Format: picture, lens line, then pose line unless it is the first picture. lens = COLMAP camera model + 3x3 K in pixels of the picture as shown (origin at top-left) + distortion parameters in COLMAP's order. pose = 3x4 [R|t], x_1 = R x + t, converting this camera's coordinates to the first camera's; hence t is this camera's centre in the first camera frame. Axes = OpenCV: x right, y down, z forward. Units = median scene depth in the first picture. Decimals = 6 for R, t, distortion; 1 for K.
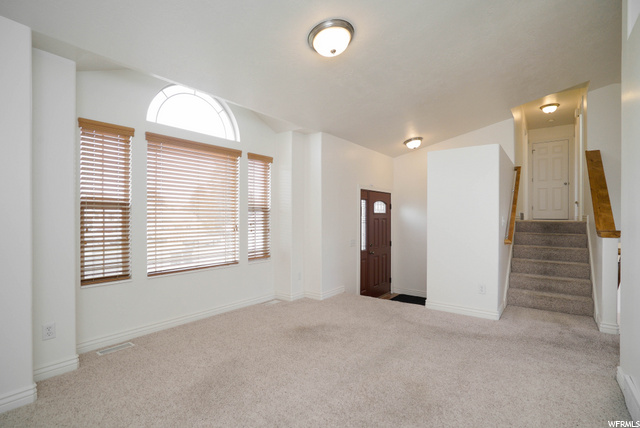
lens RADIAL K [[311.2, 0, 316.3], [0, 311.2, 215.9], [0, 0, 1]] dist [-0.003076, 0.000355]
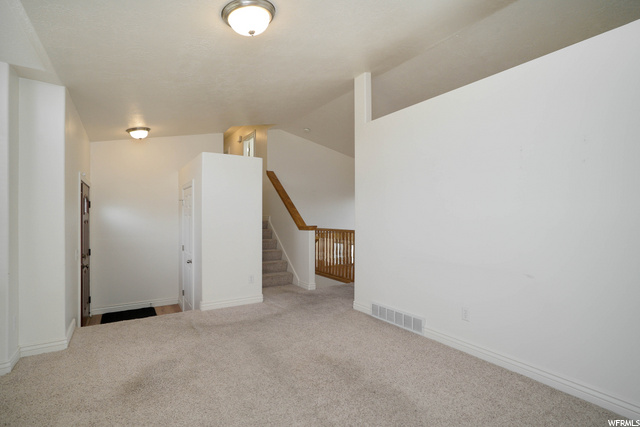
lens RADIAL K [[311.2, 0, 313.8], [0, 311.2, 213.4], [0, 0, 1]] dist [-0.003076, 0.000355]
pose [[0.360656, 0.006098, 0.932679, -0.472464], [-0.002902, 0.999981, -0.005416, -0.008398], [-0.932695, -0.000754, 0.360667, 0.340099]]
